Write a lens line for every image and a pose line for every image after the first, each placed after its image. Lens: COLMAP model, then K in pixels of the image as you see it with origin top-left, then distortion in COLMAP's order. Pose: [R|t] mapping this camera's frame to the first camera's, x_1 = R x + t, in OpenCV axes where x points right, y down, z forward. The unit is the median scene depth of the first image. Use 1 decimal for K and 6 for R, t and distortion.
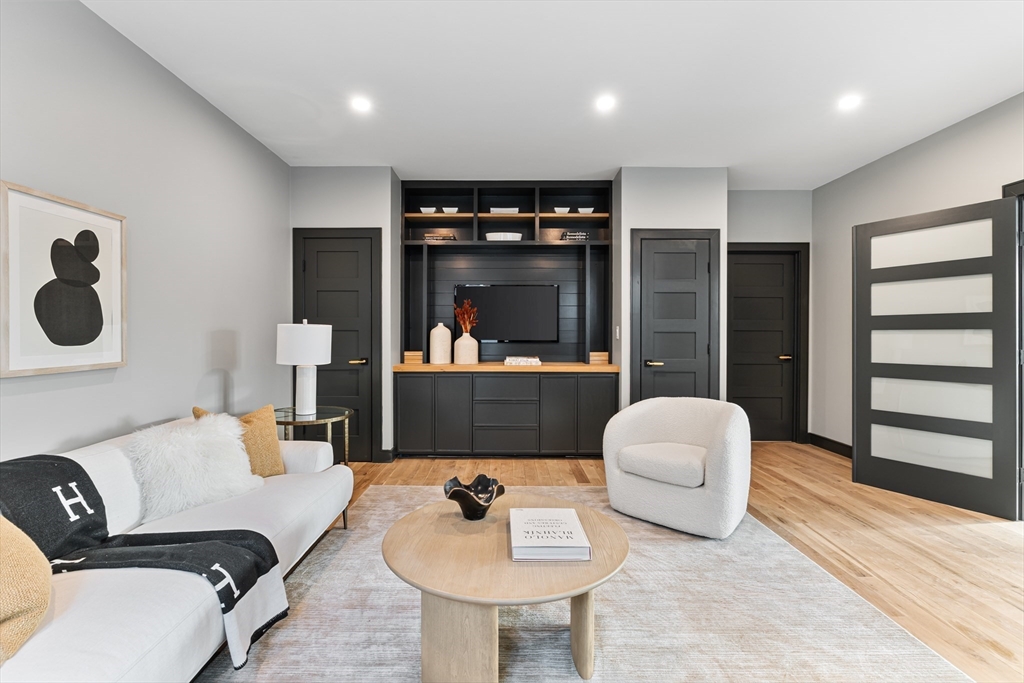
lens RADIAL K [[488.8, 0, 506.0], [0, 488.8, 336.9], [0, 0, 1]] dist [-0.017893, -0.000584]
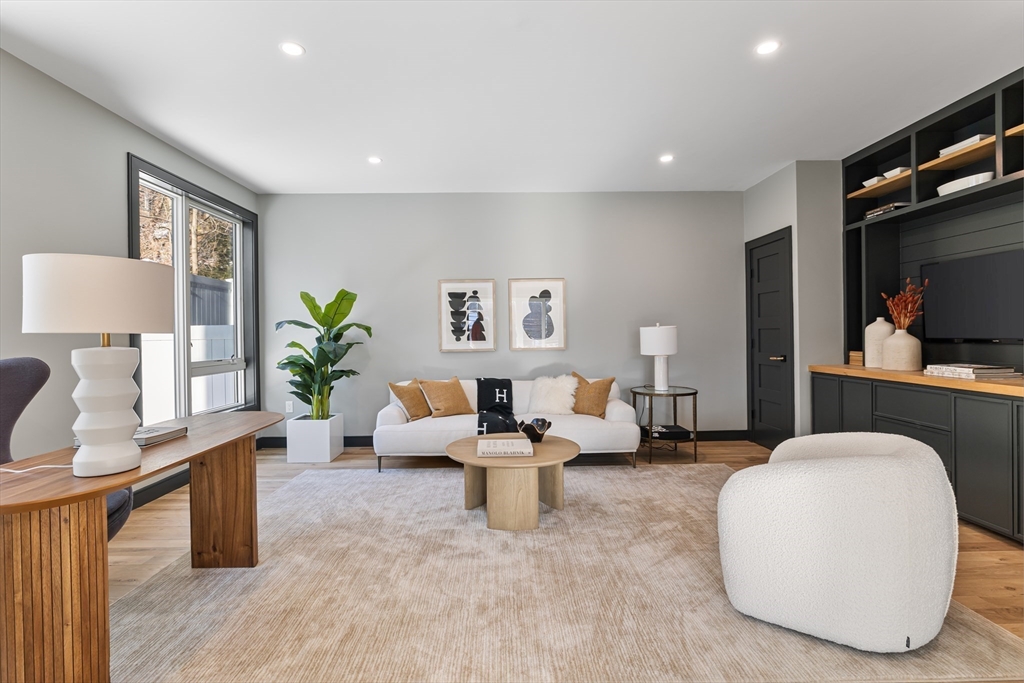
lens RADIAL K [[488.8, 0, 507.1], [0, 488.8, 338.1], [0, 0, 1]] dist [-0.017893, -0.000584]
pose [[-0.018586, 0.007686, -0.999798, 0.701986], [0.002287, 0.999968, 0.007645, -0.001706], [0.999825, -0.002145, -0.018603, 0.409459]]
